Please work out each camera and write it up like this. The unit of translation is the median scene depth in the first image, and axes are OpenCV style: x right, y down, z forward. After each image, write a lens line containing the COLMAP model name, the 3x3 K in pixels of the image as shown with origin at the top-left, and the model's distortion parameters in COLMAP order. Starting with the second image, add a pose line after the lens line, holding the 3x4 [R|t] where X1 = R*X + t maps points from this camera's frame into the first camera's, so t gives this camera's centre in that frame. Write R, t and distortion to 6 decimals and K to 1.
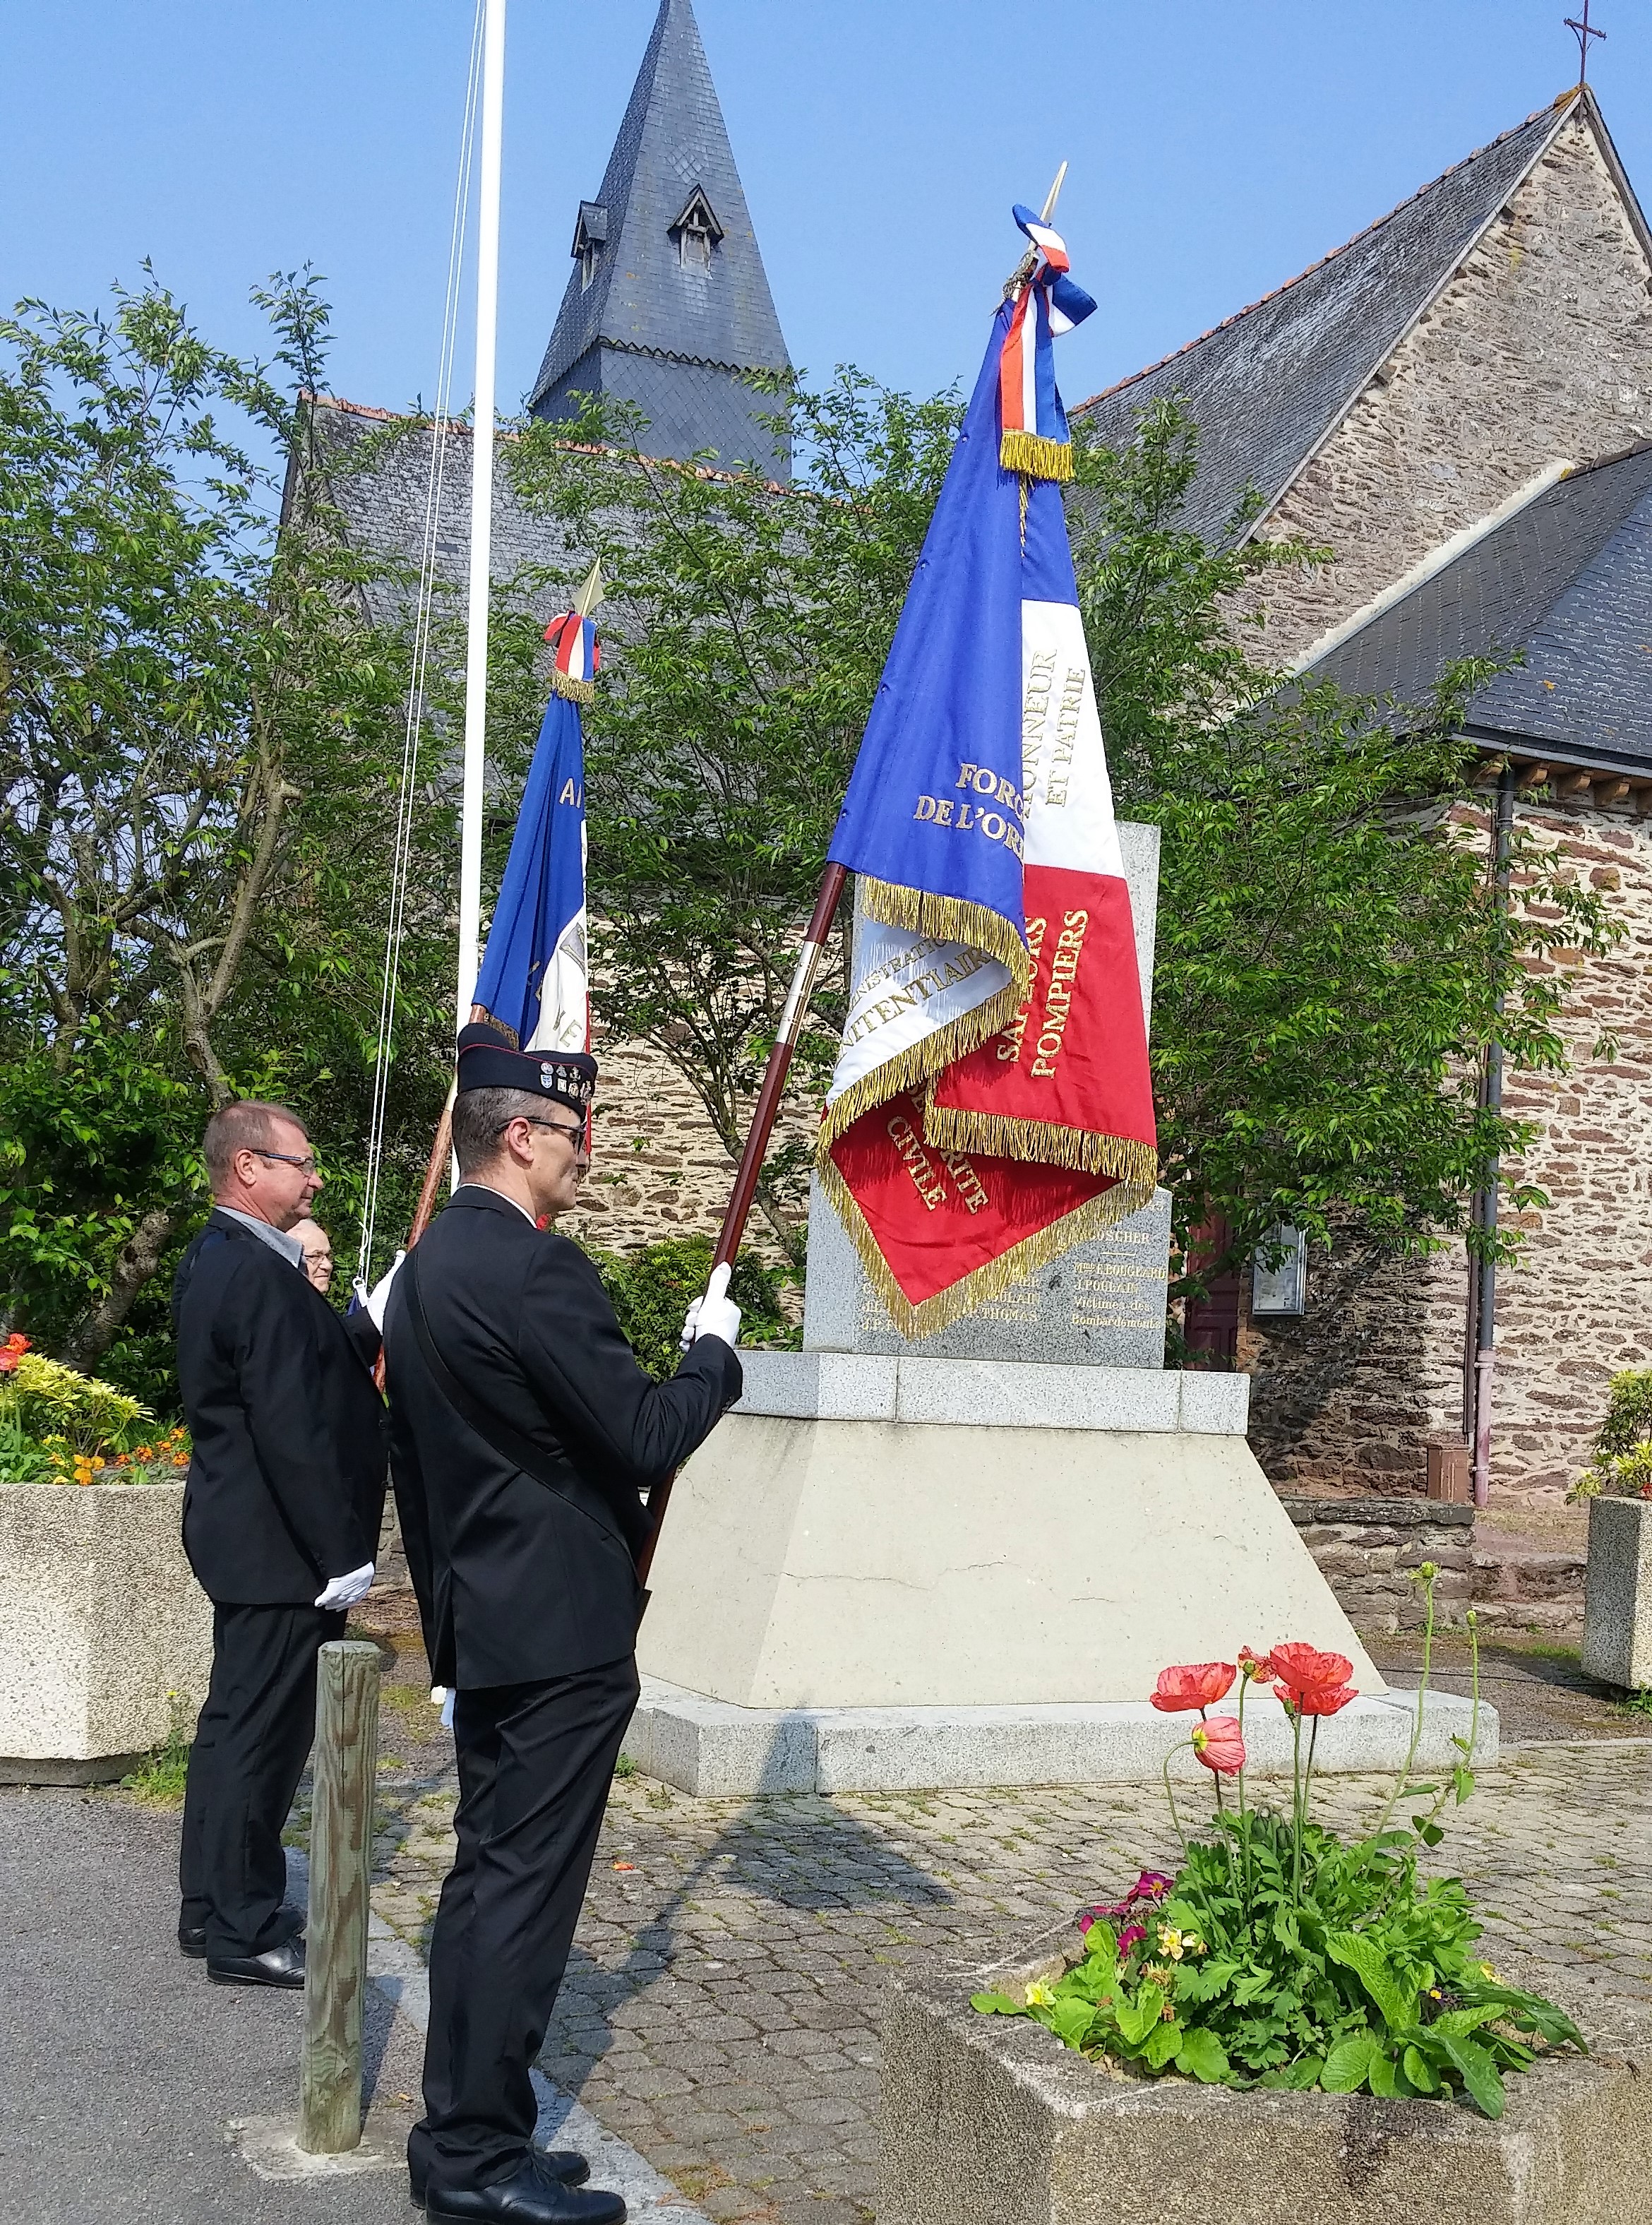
lens RADIAL K [[2553.2, 0, 836.5], [0, 2553.2, 1439.4], [0, 0, 1]] dist [0.073642, -0.097536]
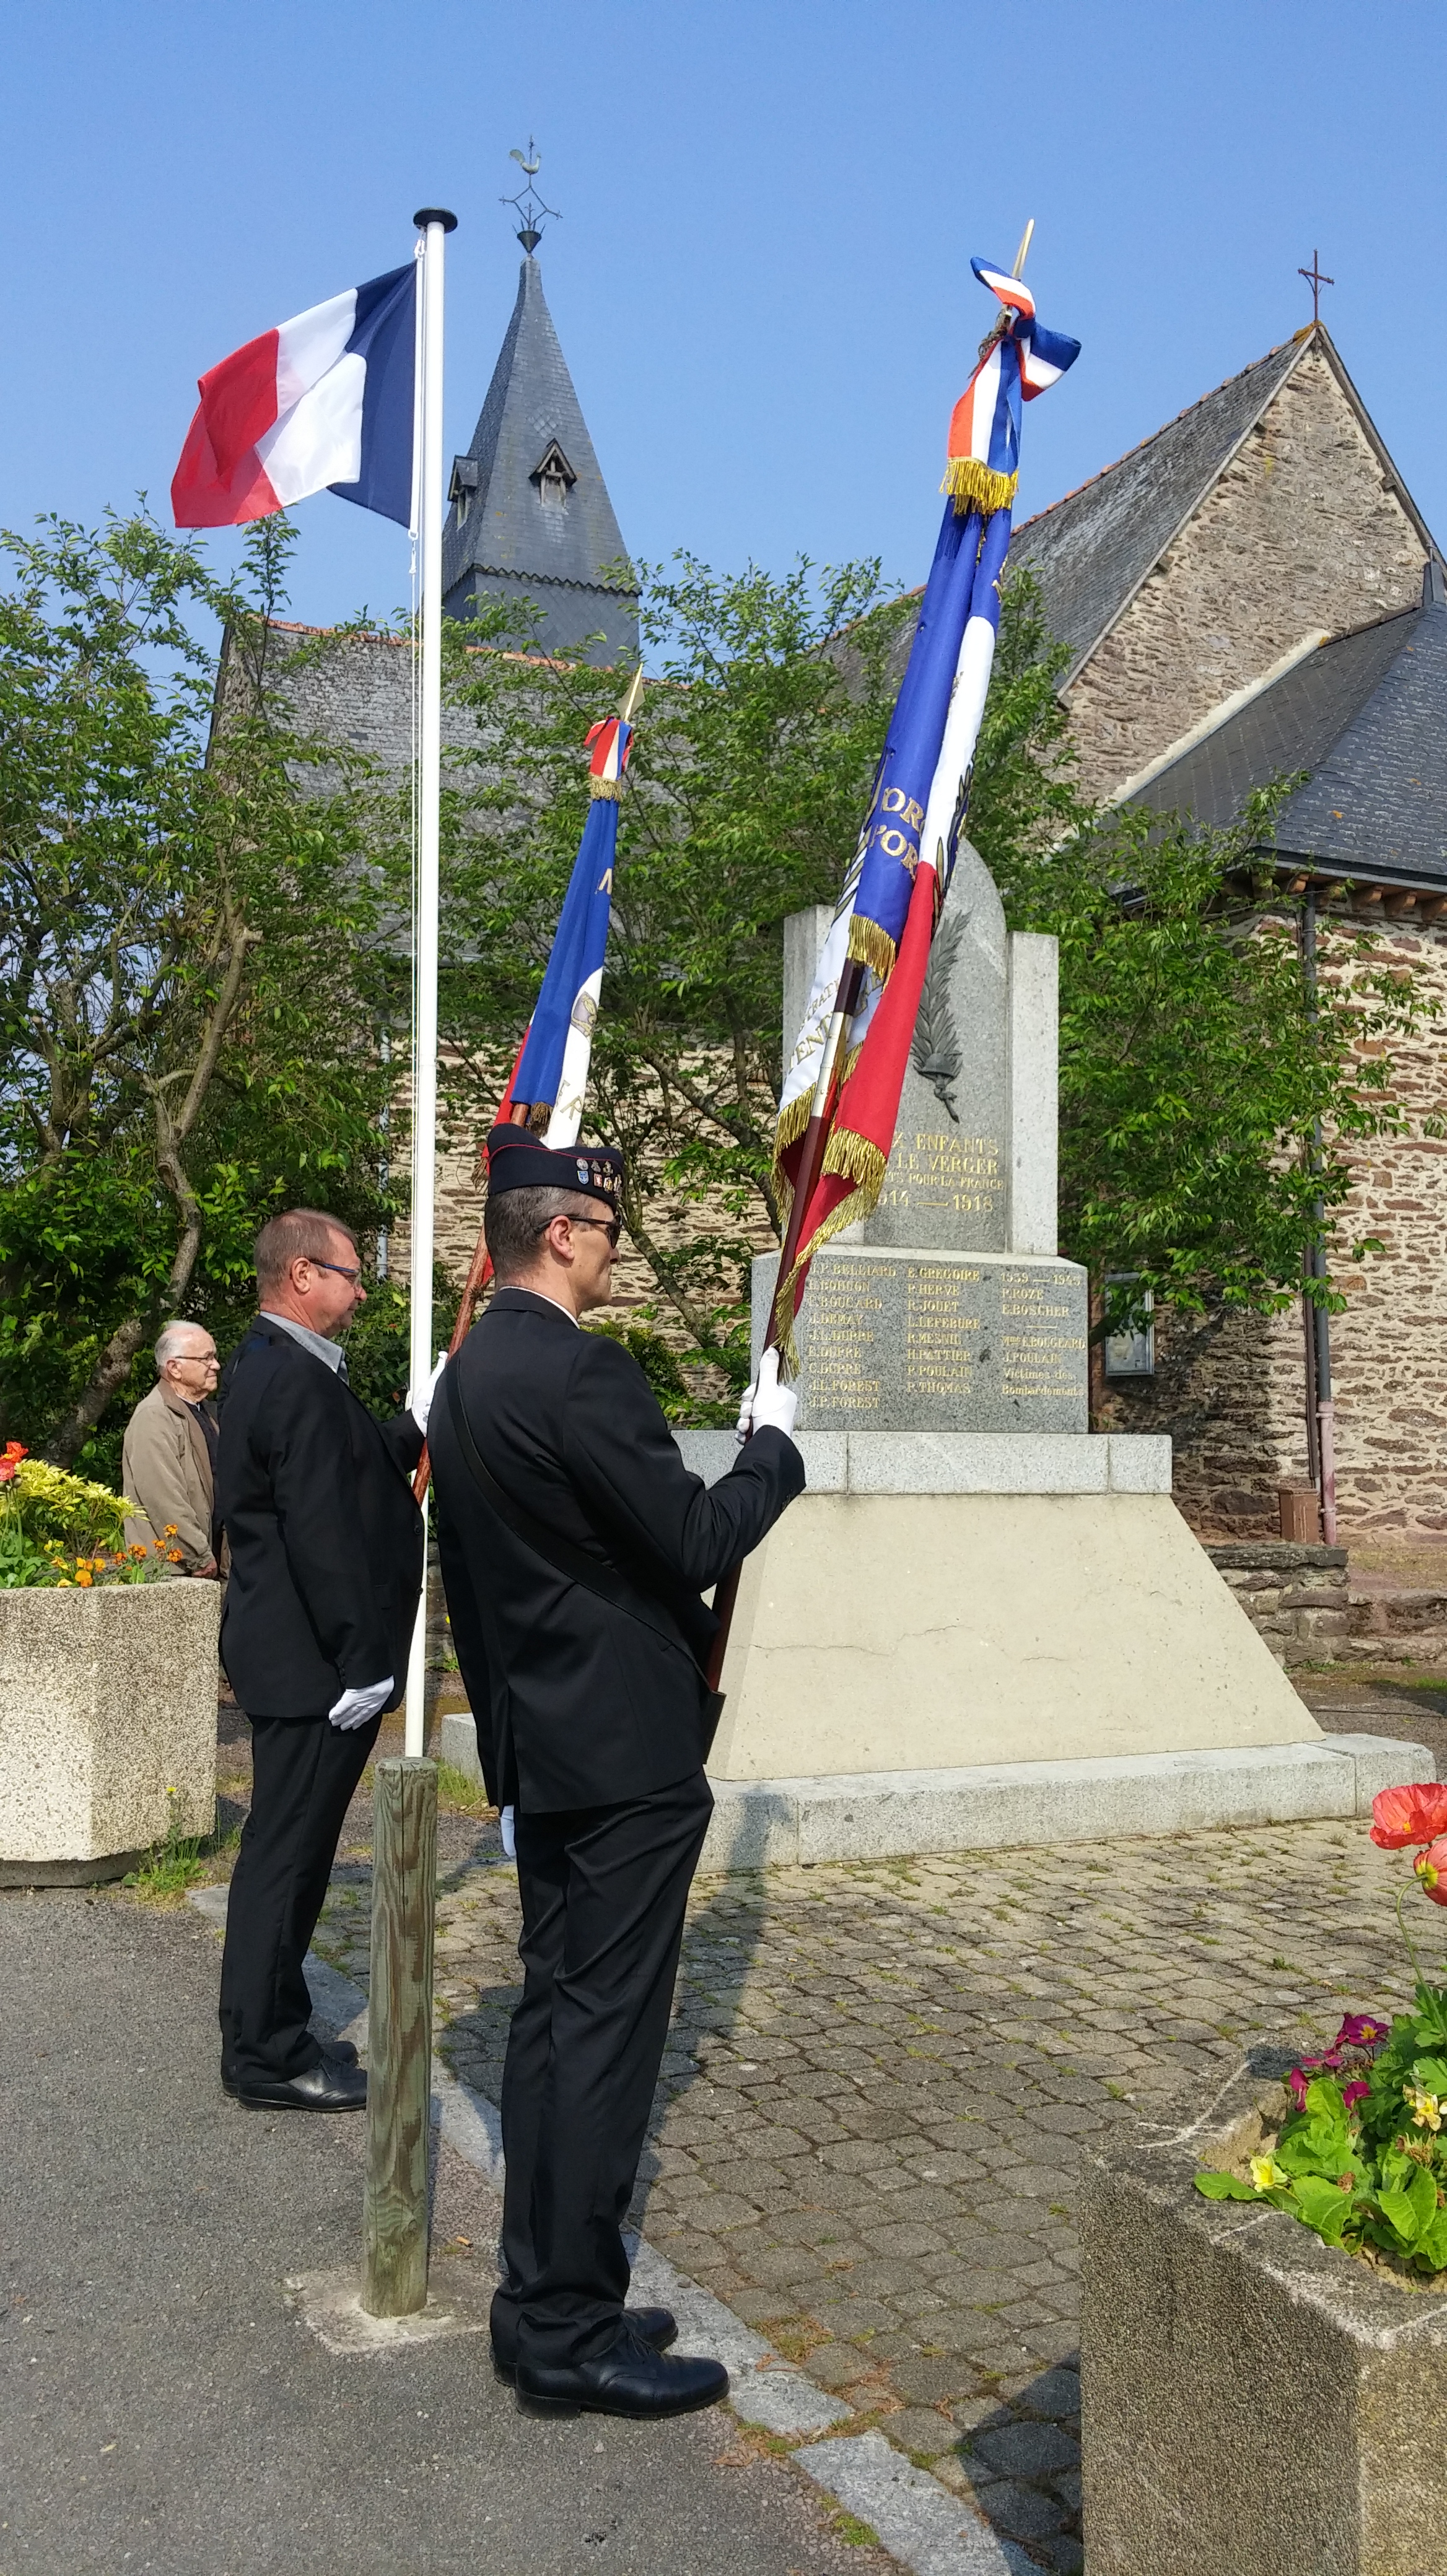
lens RADIAL K [[2204.3, 0, 663.7], [0, 2204.3, 1227.8], [0, 0, 1]] dist [0.063426, -0.083611]
pose [[0.999350, -0.035845, 0.003854, -0.041560], [0.036049, 0.992230, -0.119077, -0.007925], [0.000445, 0.119138, 0.992878, 0.067371]]
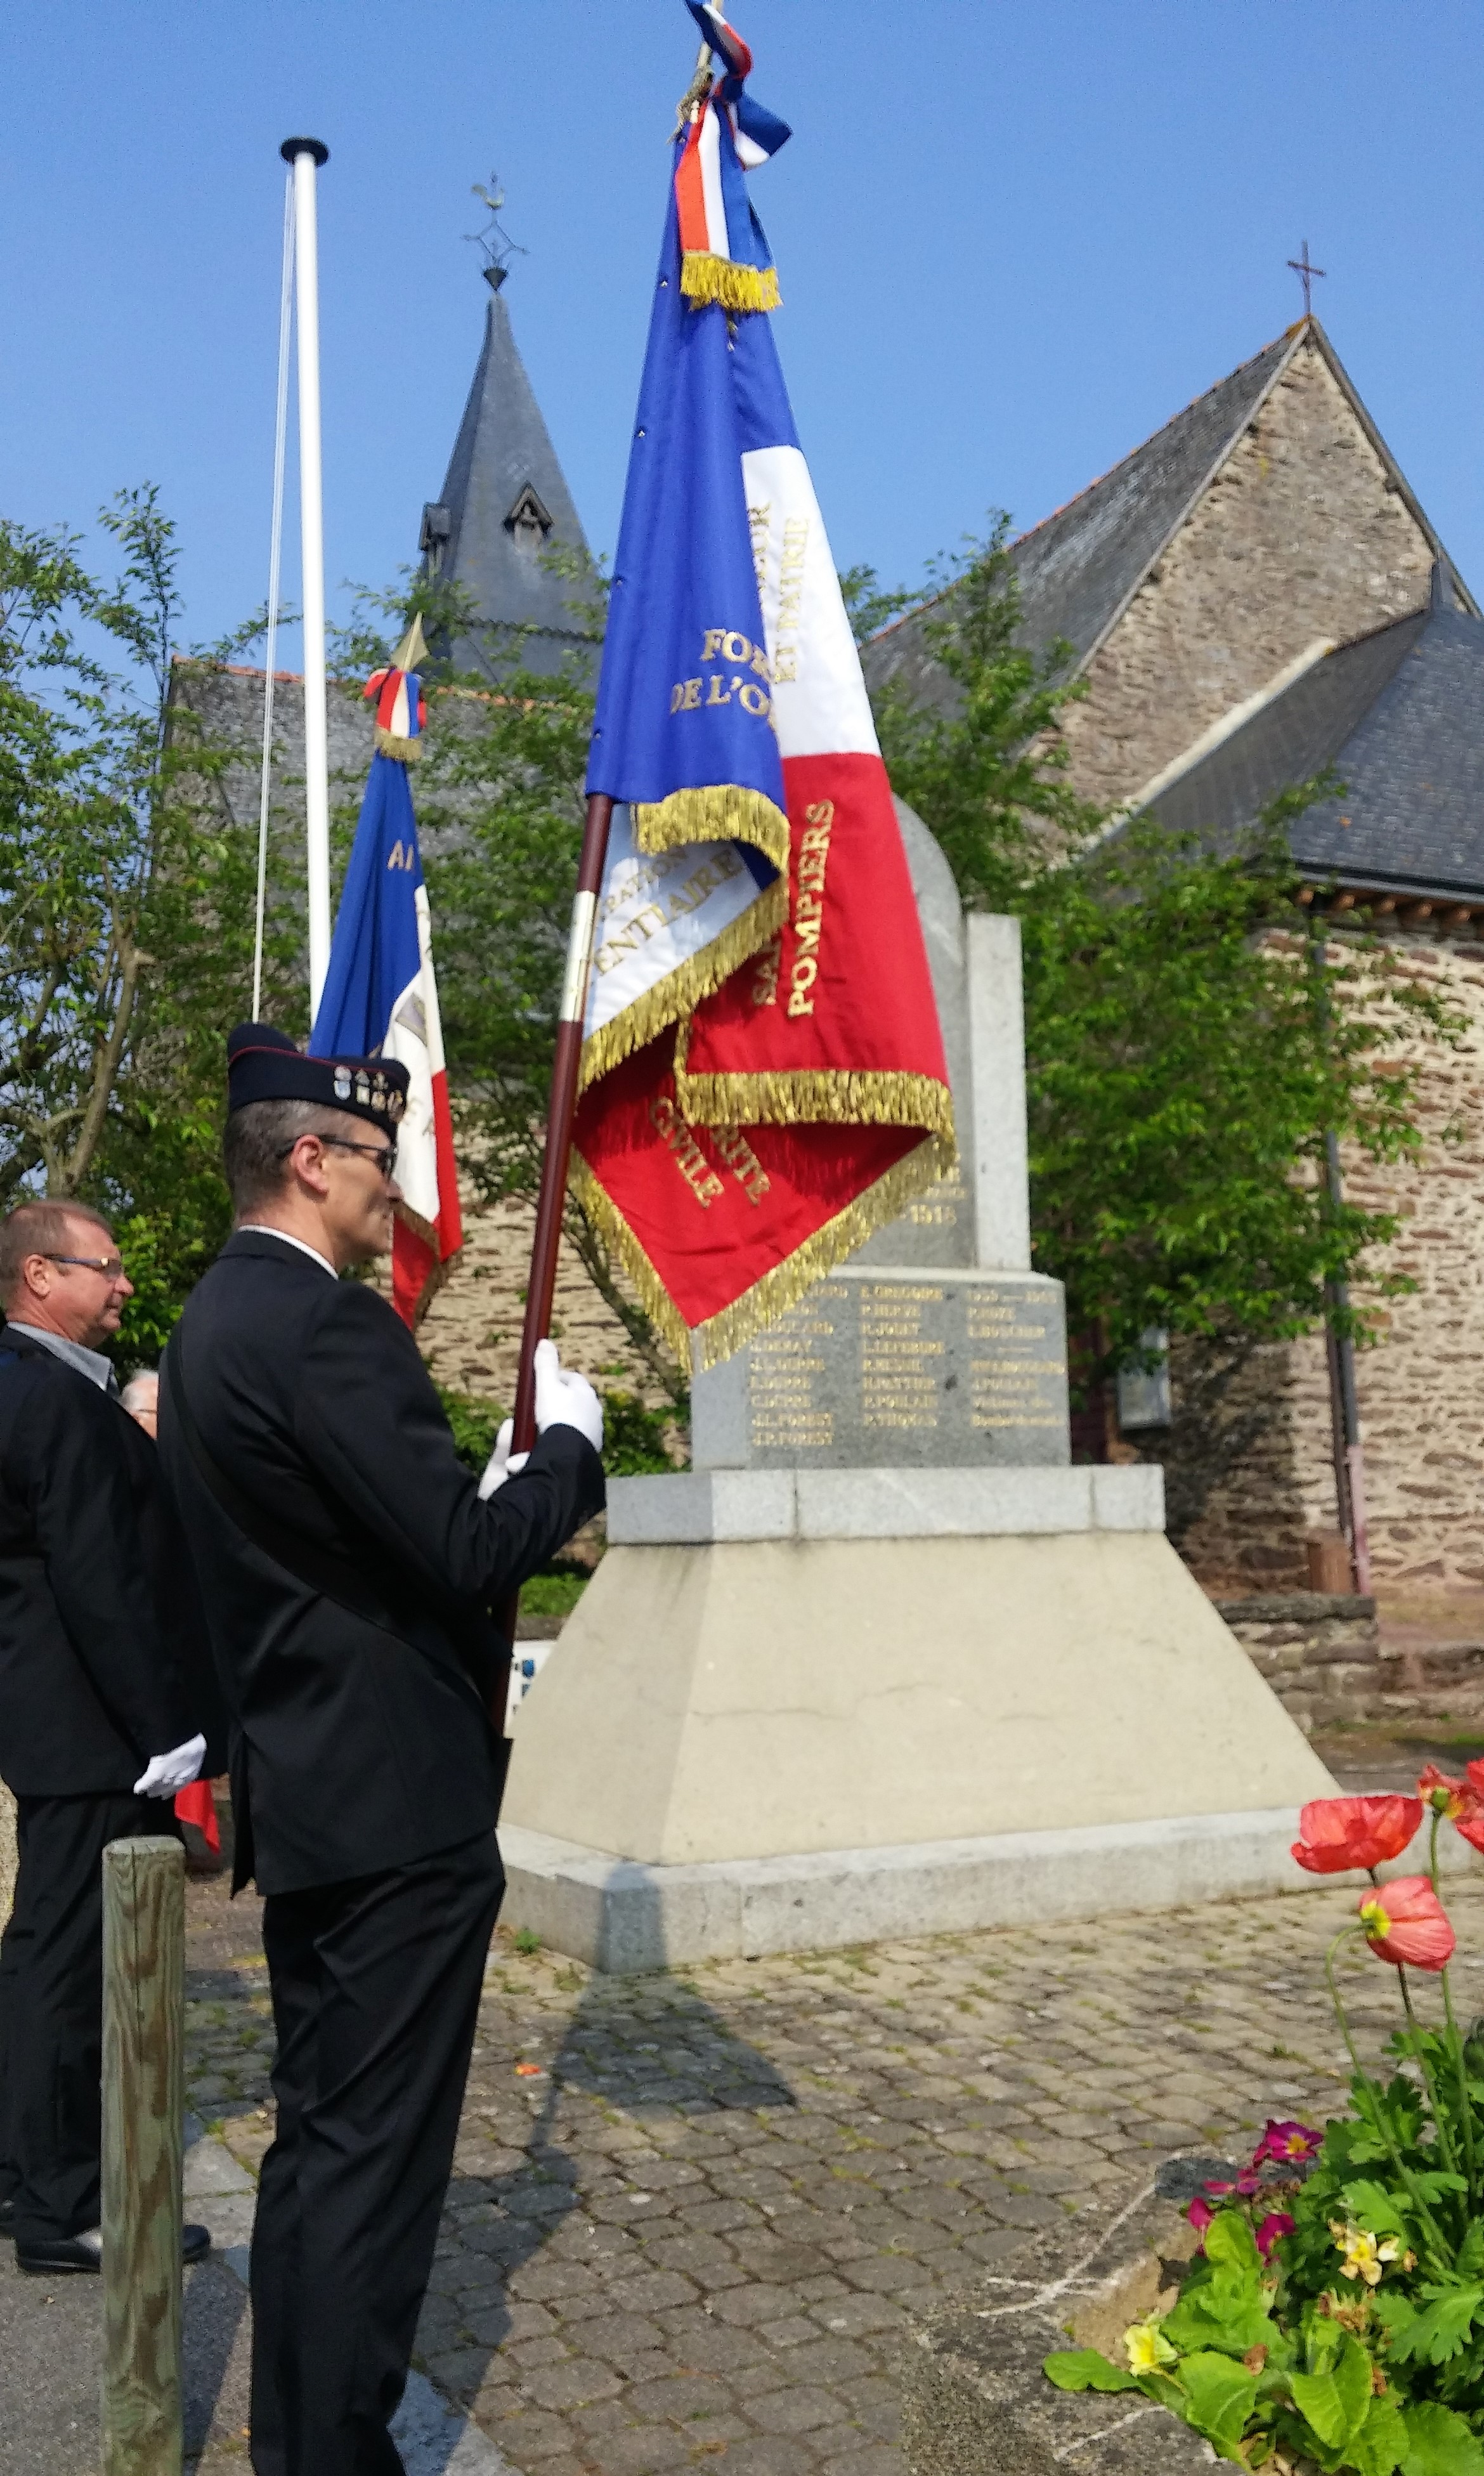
lens RADIAL K [[2226.1, 0, 720.7], [0, 2226.1, 1302.3], [0, 0, 1]] dist [0.060743, -0.071088]
pose [[0.997584, -0.068891, 0.008976, -0.004841], [0.069473, 0.989194, -0.129106, 0.008604], [0.000015, 0.129418, 0.991590, 0.141865]]
